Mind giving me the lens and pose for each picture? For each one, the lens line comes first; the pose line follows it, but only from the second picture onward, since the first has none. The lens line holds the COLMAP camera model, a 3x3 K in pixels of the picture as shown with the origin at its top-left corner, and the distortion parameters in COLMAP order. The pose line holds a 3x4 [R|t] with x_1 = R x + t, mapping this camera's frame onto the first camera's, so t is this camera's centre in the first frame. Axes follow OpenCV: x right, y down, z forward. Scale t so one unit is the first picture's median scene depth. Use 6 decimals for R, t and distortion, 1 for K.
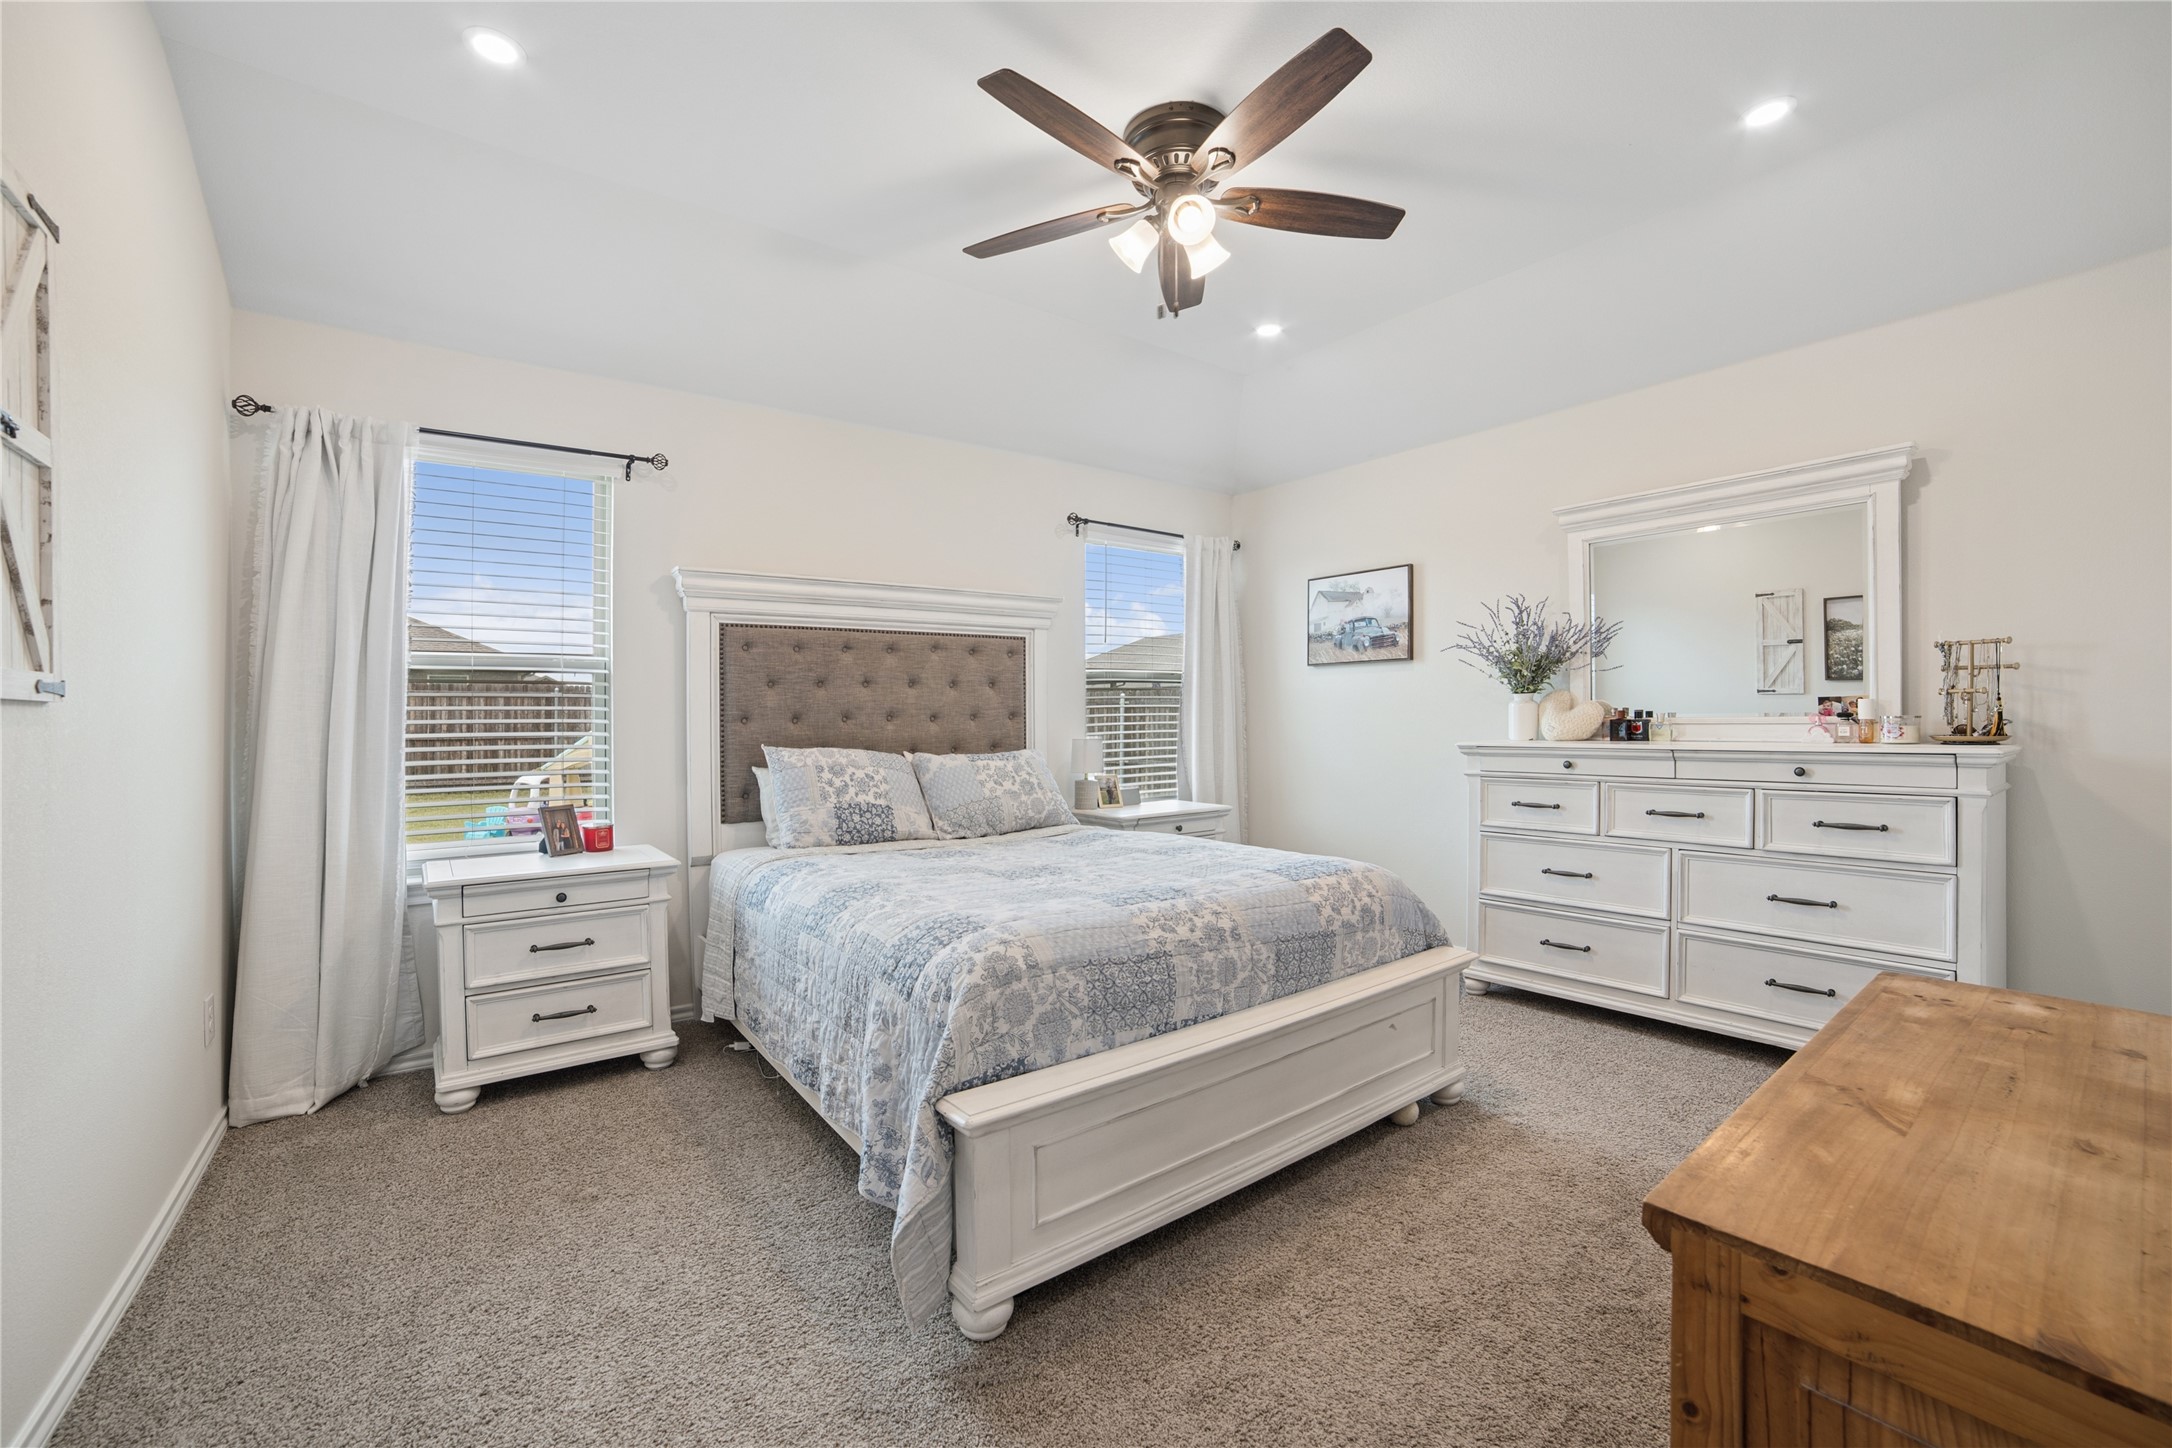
lens RADIAL K [[903.2, 0, 1086.0], [0, 903.2, 724.0], [0, 0, 1]] dist [-0.125314, 0.050507]
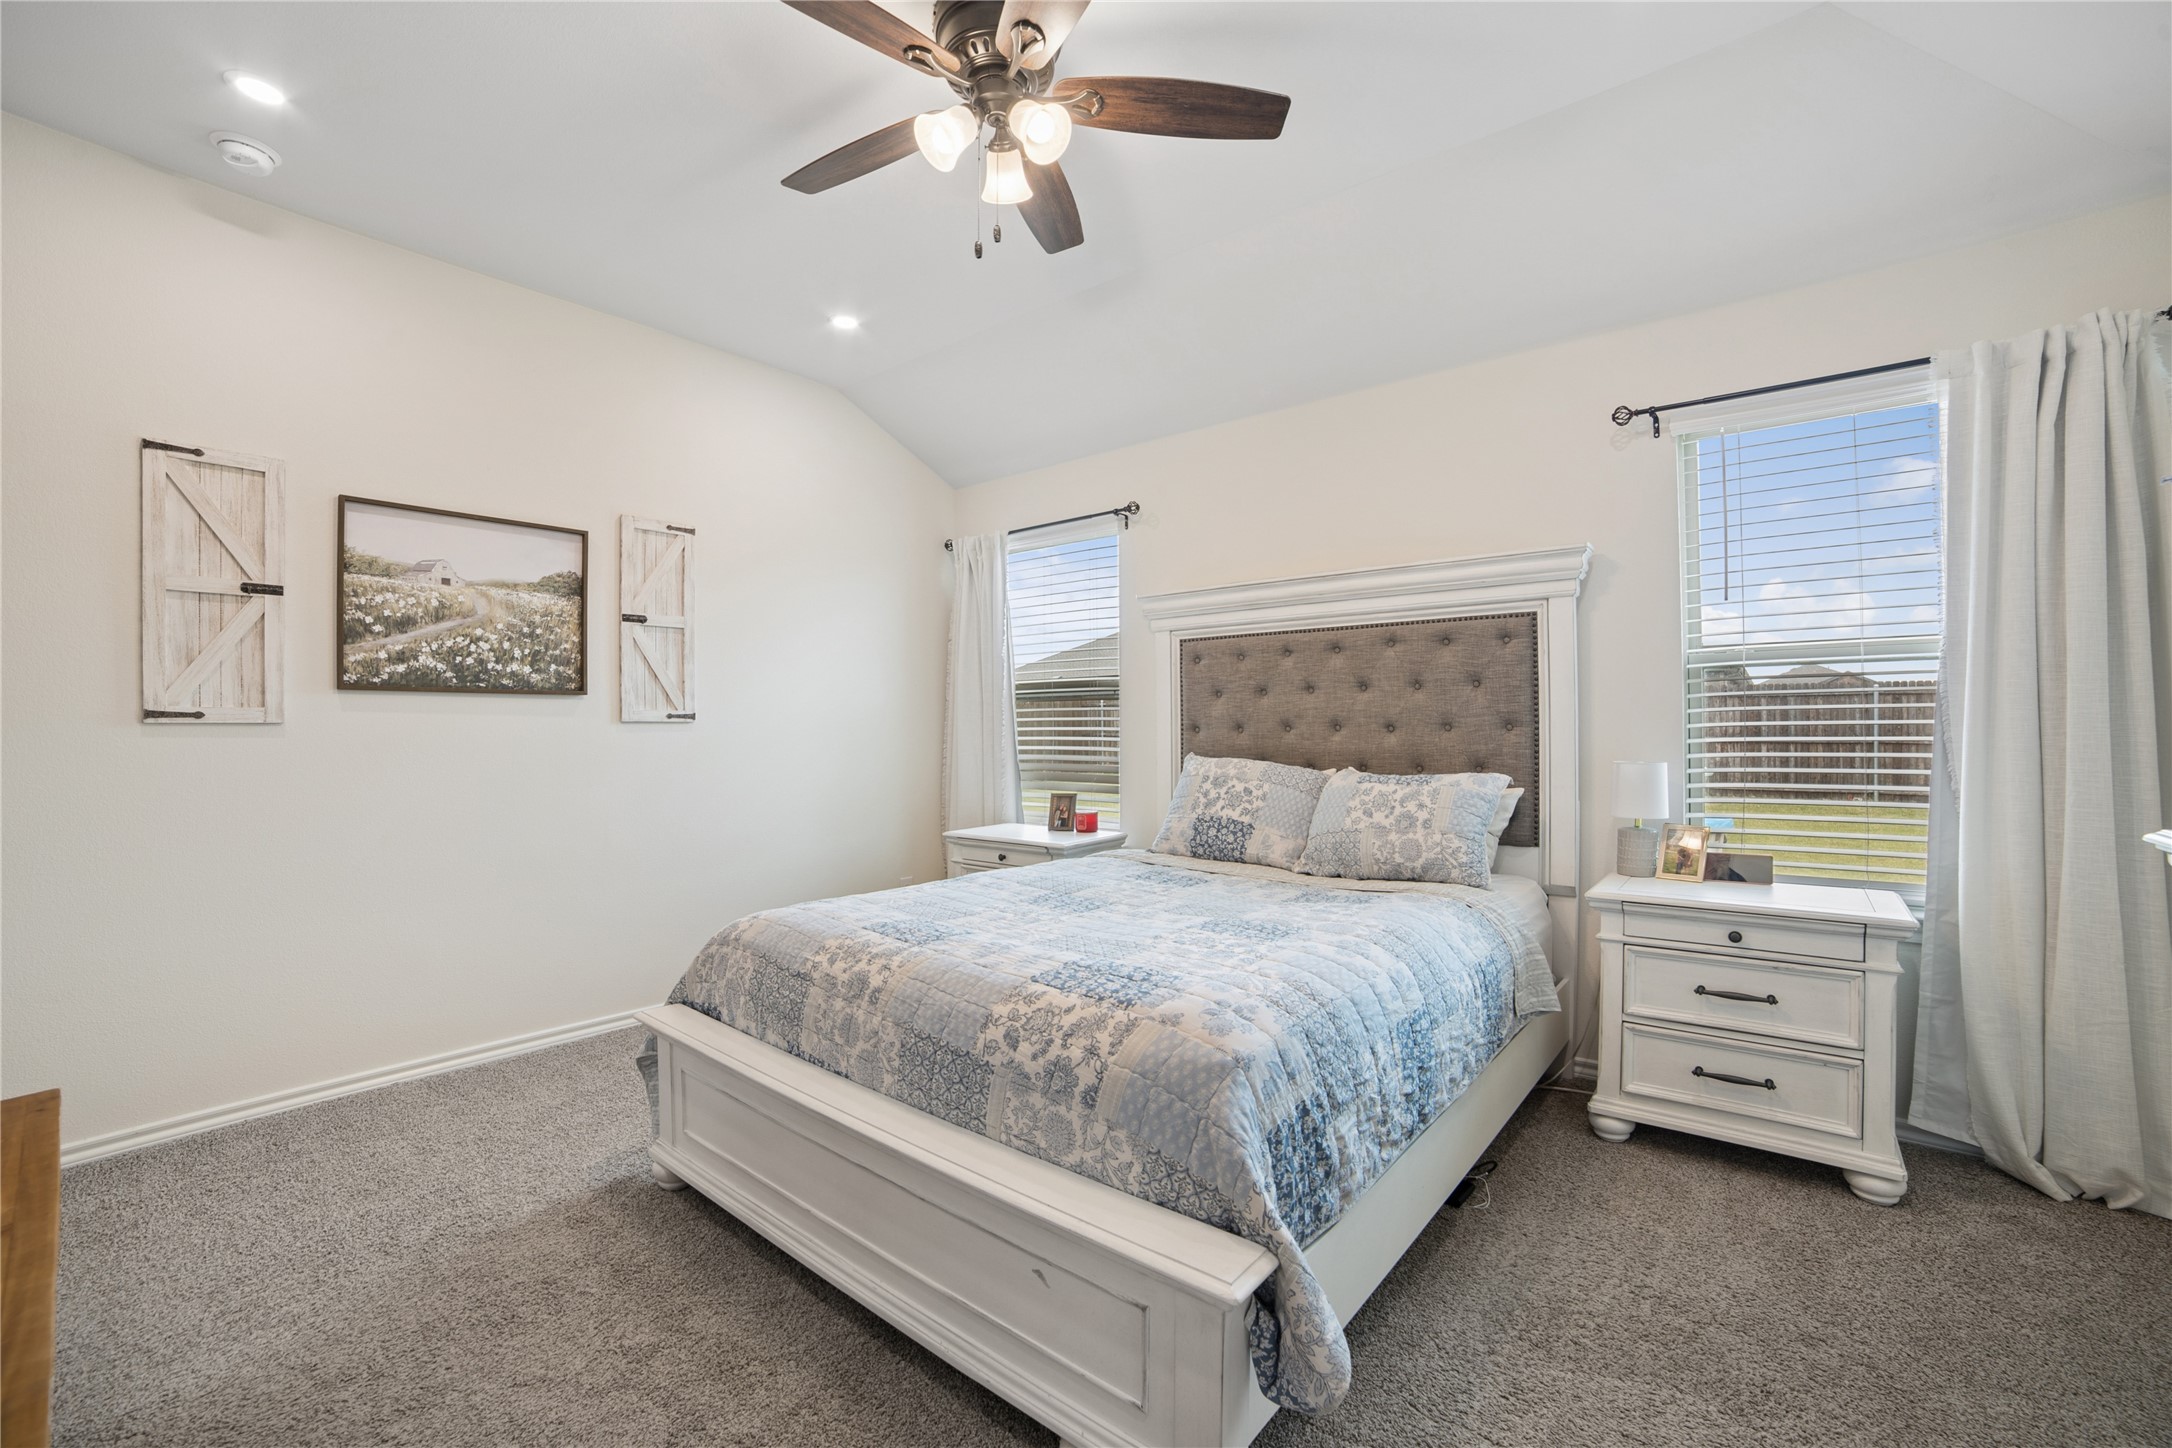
lens RADIAL K [[903.2, 0, 1086.0], [0, 903.2, 724.0], [0, 0, 1]] dist [-0.125314, 0.050507]
pose [[0.220448, 0.003851, -0.975391, 0.550934], [-0.004155, 0.999987, 0.003009, -0.011301], [0.975390, 0.003390, 0.220461, 0.549532]]
